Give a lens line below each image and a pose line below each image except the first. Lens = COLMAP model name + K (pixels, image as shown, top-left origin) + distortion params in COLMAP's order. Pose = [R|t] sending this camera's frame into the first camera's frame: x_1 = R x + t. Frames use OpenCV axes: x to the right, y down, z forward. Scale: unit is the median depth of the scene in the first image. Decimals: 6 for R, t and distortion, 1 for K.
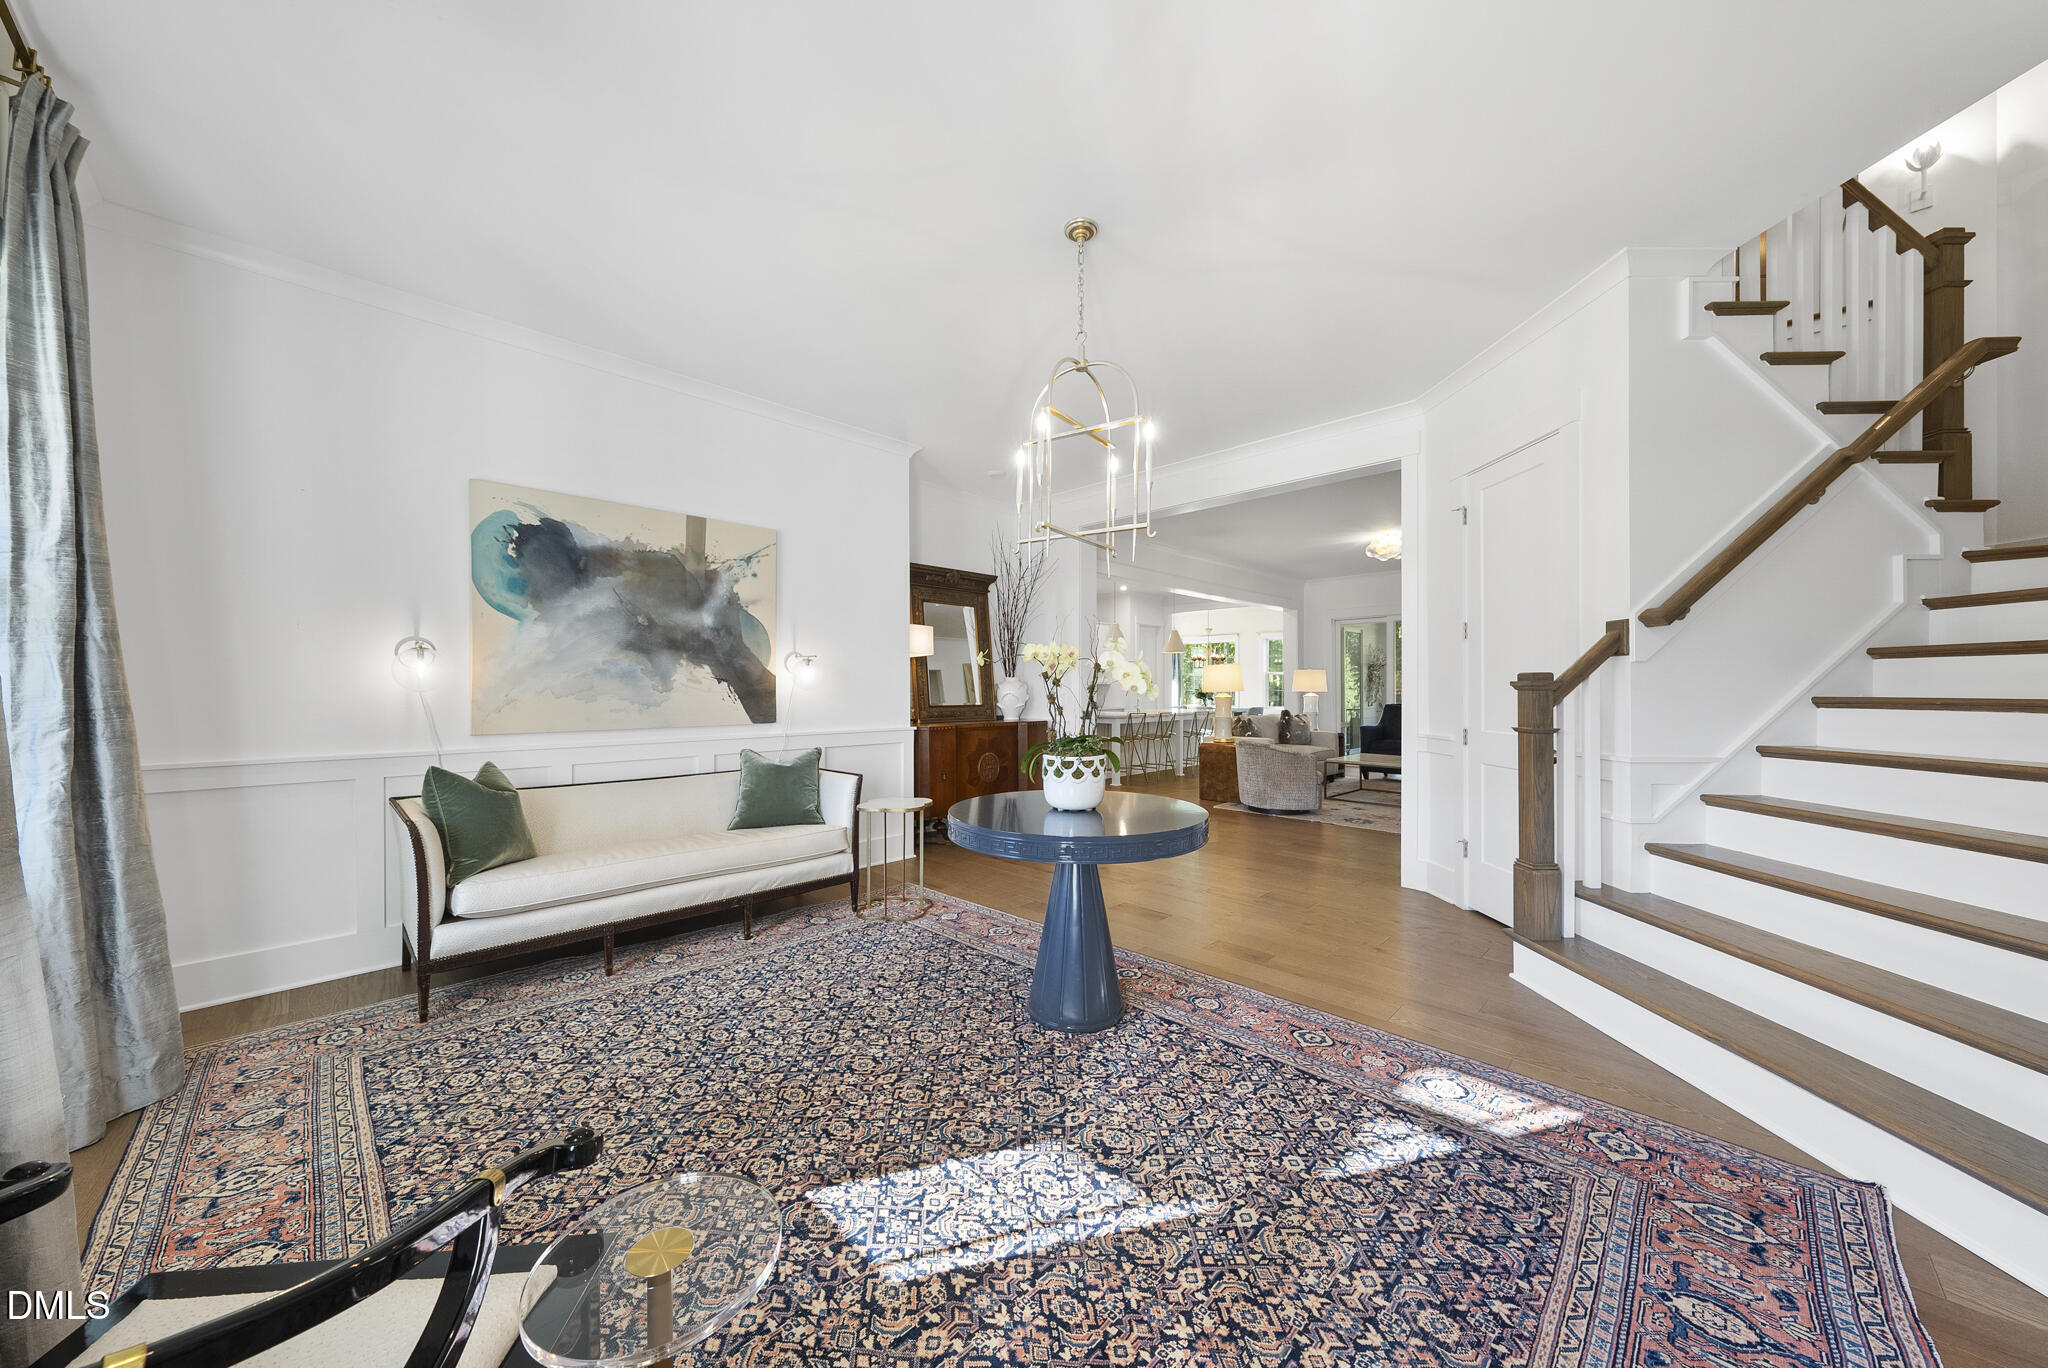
lens RADIAL K [[711.4, 0, 1024.0], [0, 711.4, 684.0], [0, 0, 1]] dist [-0.001927, -0.000116]
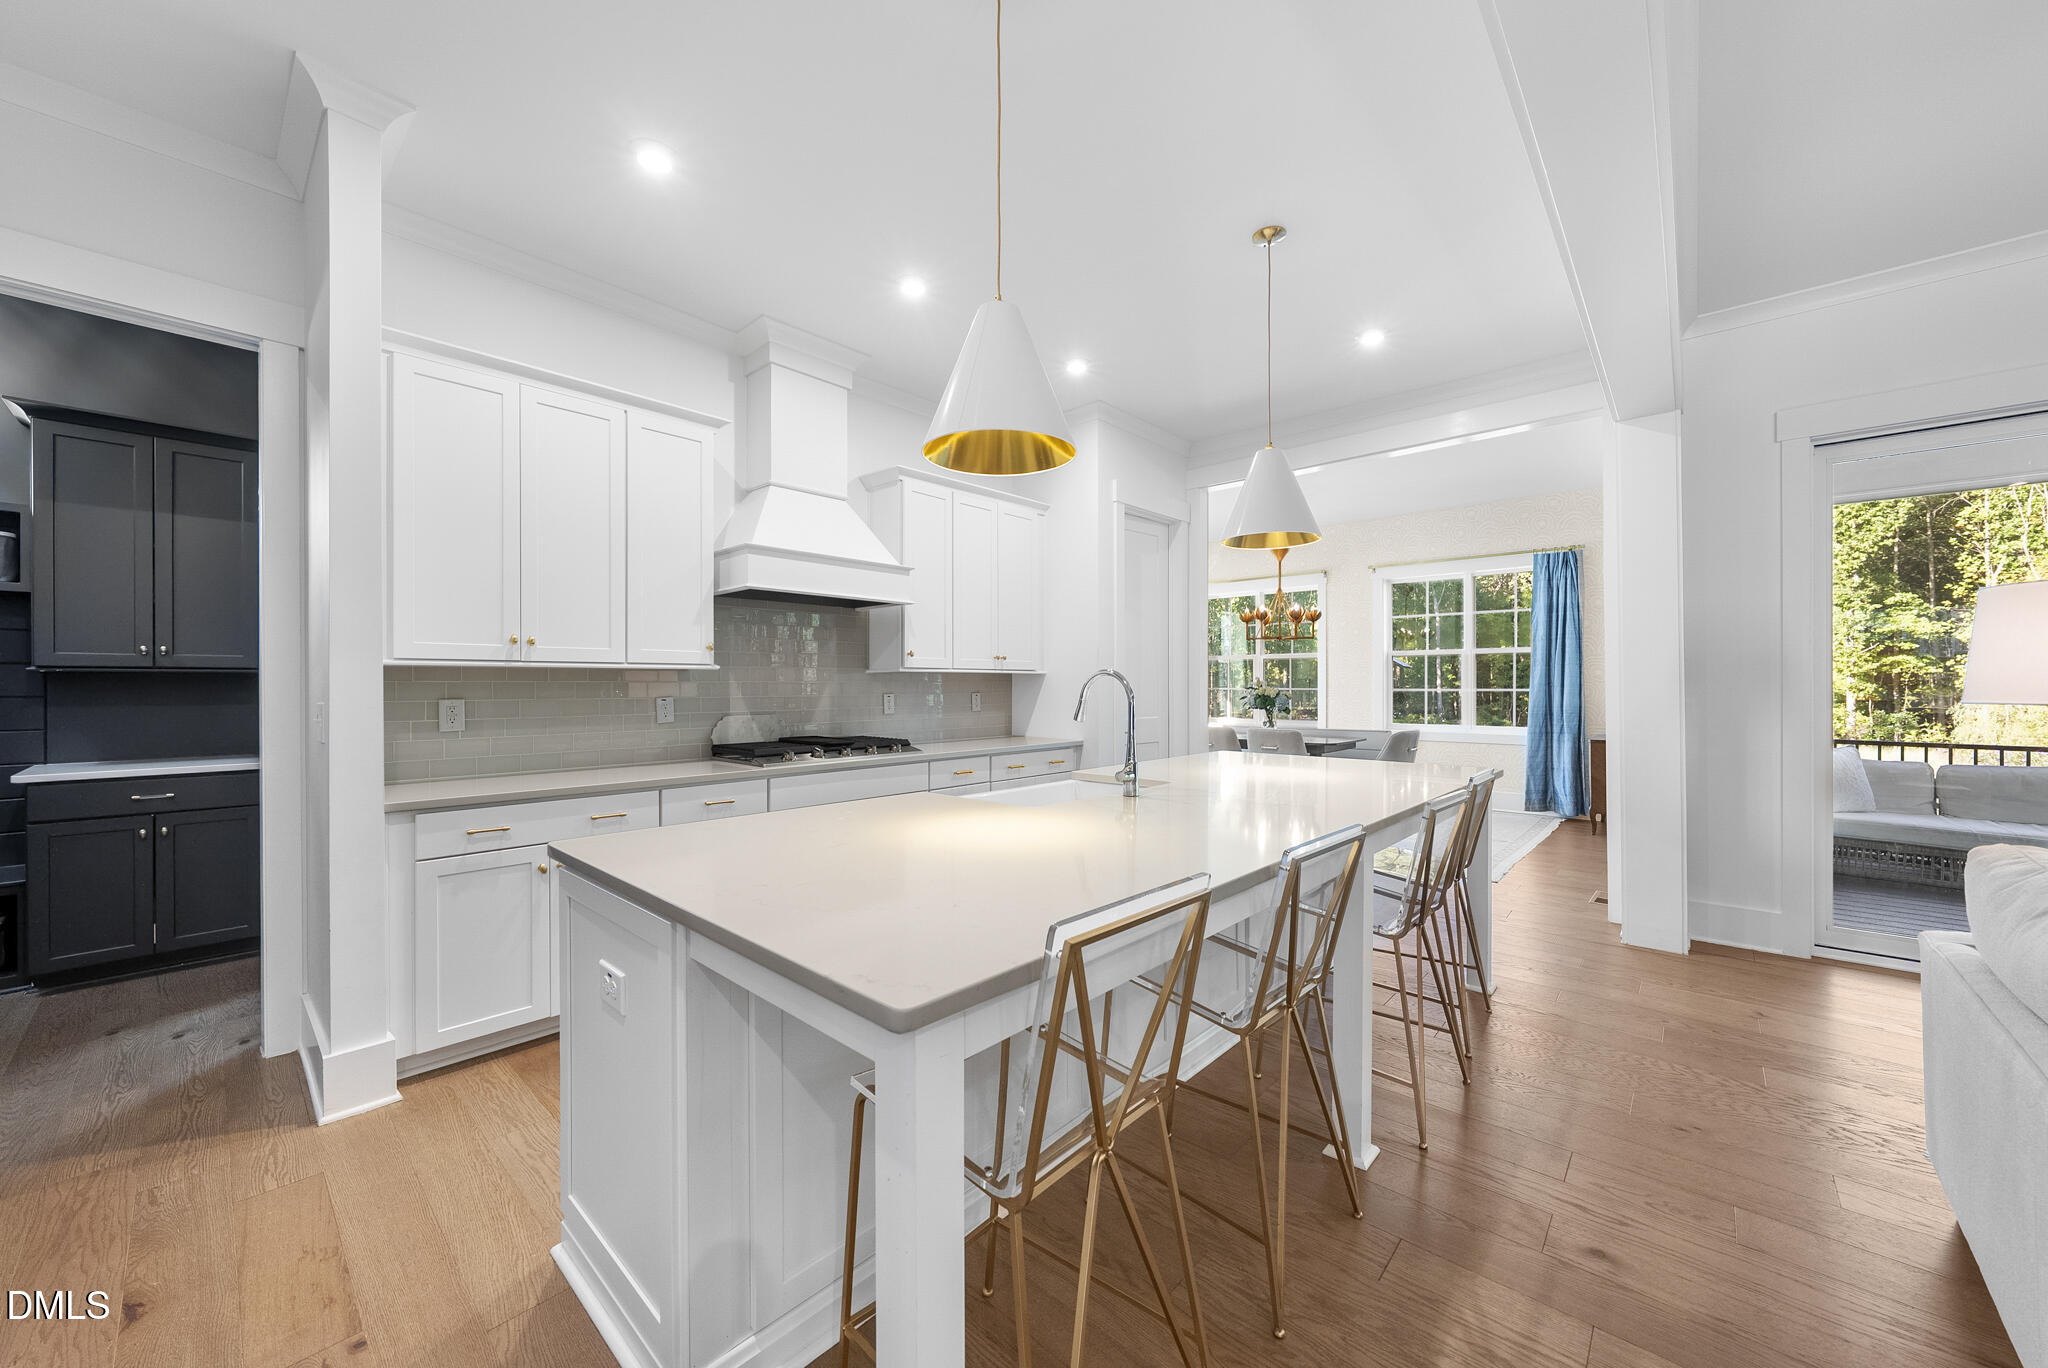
lens RADIAL K [[749.4, 0, 1024.0], [0, 749.4, 684.0], [0, 0, 1]] dist [-0.001247, -0.000200]
pose [[0.999240, -0.002371, 0.038920, 0.135651], [0.002340, 0.999997, 0.000863, 0.005819], [-0.038922, -0.000771, 0.999242, 0.878865]]
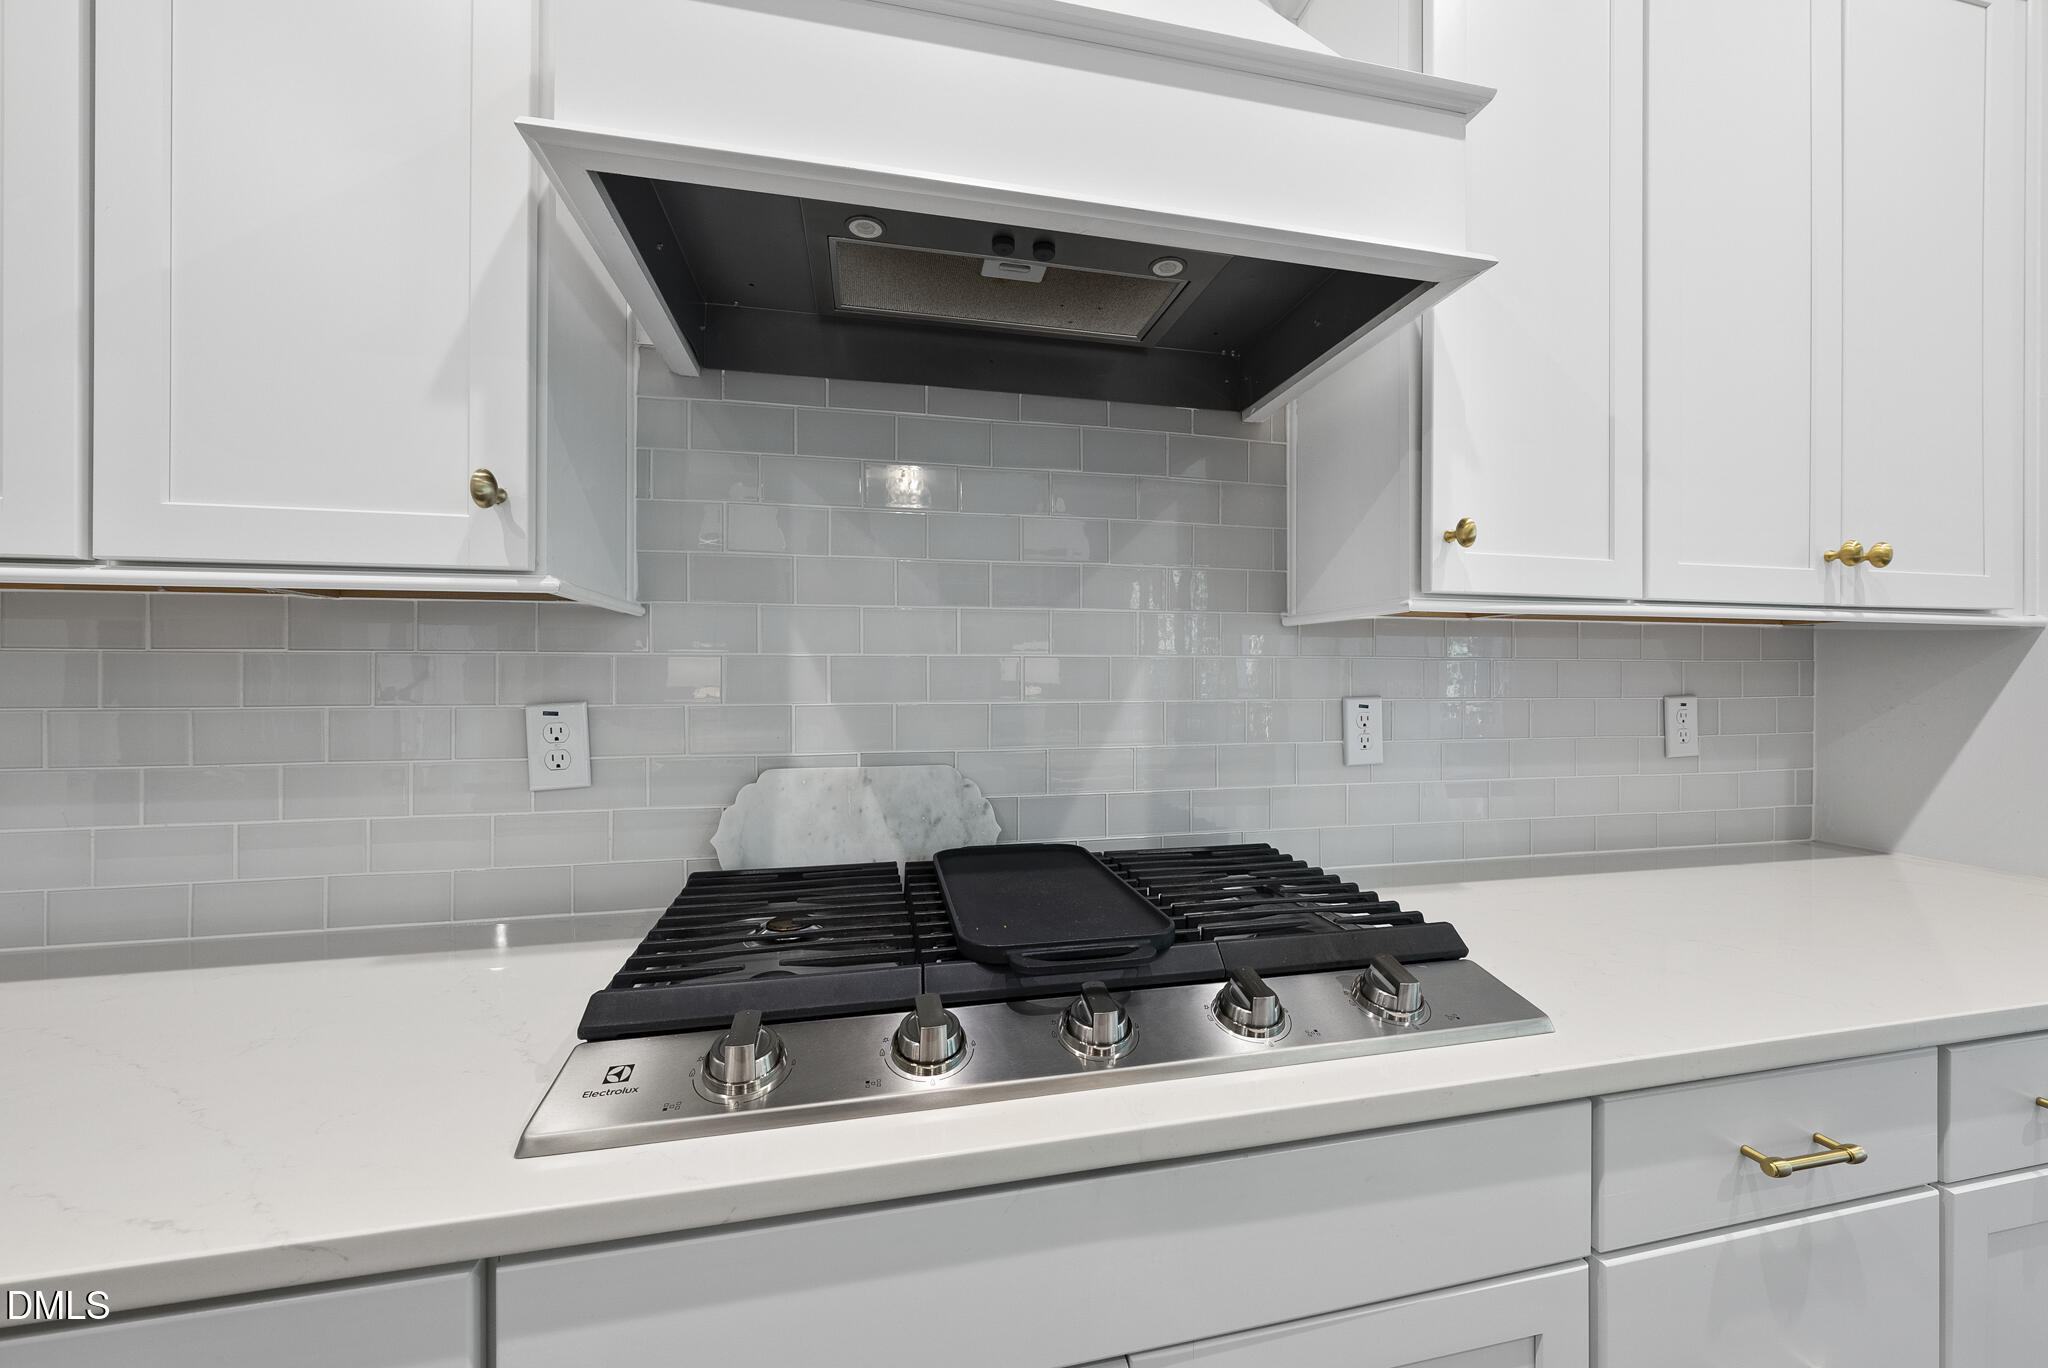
lens RADIAL K [[749.4, 0, 1024.0], [0, 749.4, 684.0], [0, 0, 1]] dist [-0.001247, -0.000200]
pose [[0.836053, 0.006231, -0.548614, 0.093131], [-0.000223, 0.999939, 0.011018, 0.008117], [0.548649, -0.009089, 0.836003, 1.198426]]
